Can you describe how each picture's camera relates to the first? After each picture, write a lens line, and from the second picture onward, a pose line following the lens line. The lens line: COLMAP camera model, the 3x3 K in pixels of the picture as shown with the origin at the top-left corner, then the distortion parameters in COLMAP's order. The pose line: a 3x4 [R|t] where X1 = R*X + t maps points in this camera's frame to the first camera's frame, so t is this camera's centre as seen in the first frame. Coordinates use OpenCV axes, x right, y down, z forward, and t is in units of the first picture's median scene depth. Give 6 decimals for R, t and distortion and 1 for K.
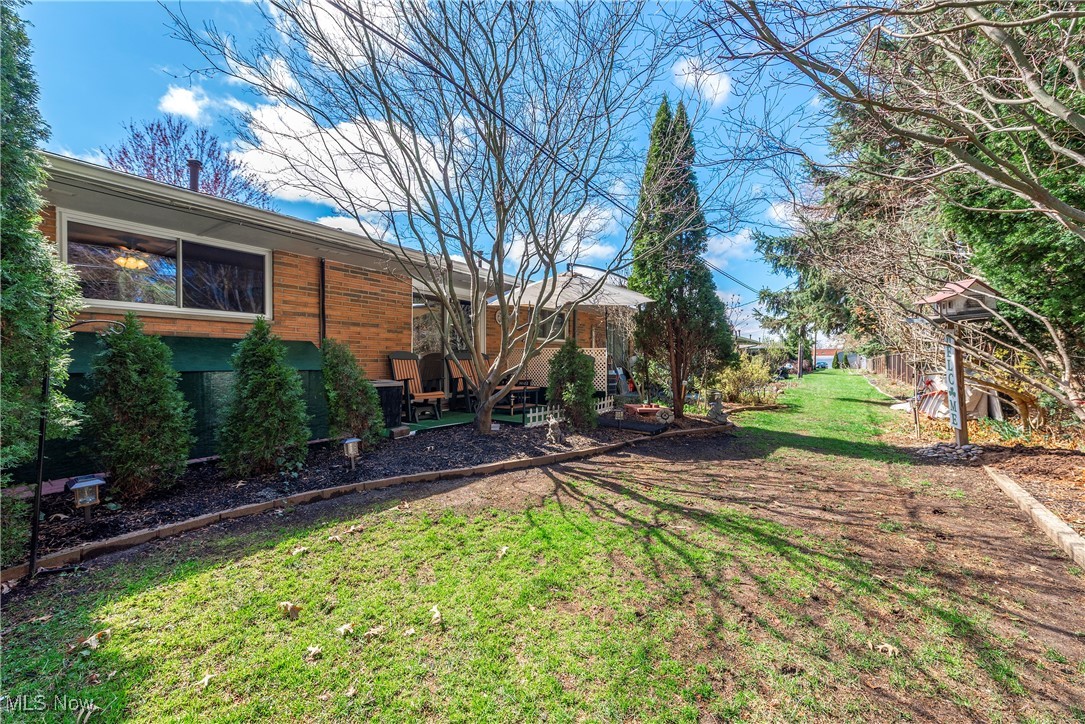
lens RADIAL K [[434.4, 0, 541.7], [0, 434.4, 364.0], [0, 0, 1]] dist [0.004357, 0.000084]
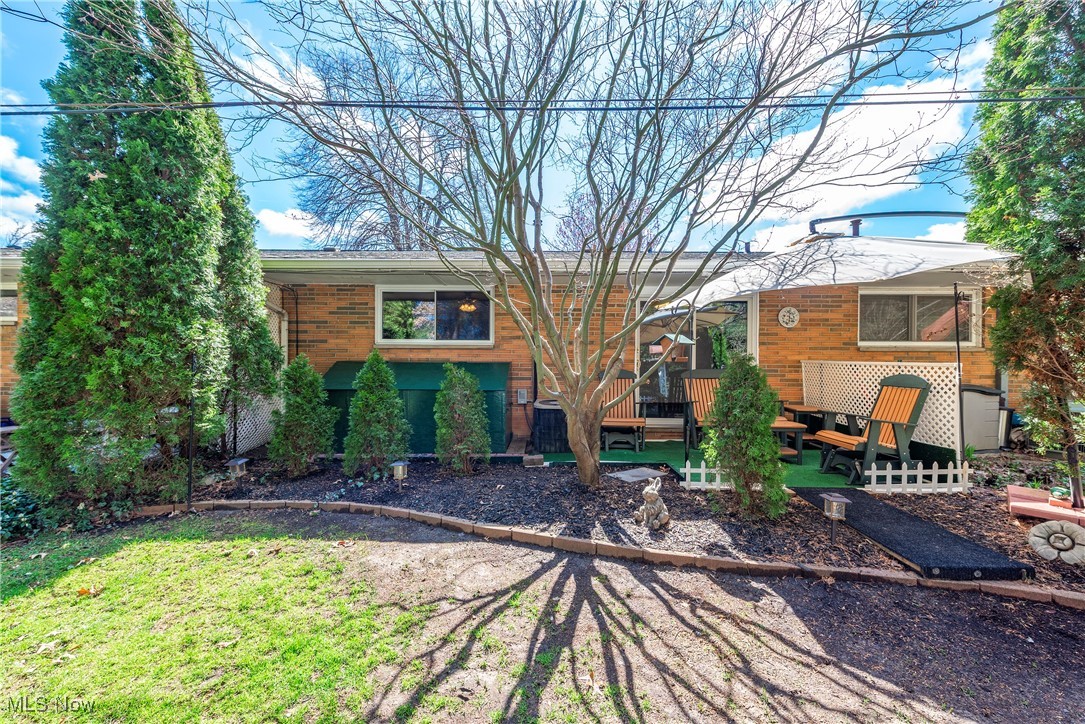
lens RADIAL K [[434.4, 0, 542.5], [0, 434.4, 361.2], [0, 0, 1]] dist [0.004357, 0.000084]
pose [[0.575431, -0.020597, -0.817591, 0.595816], [-0.016671, 0.999180, -0.036905, -0.028772], [0.817680, 0.034866, 0.574616, 0.685993]]
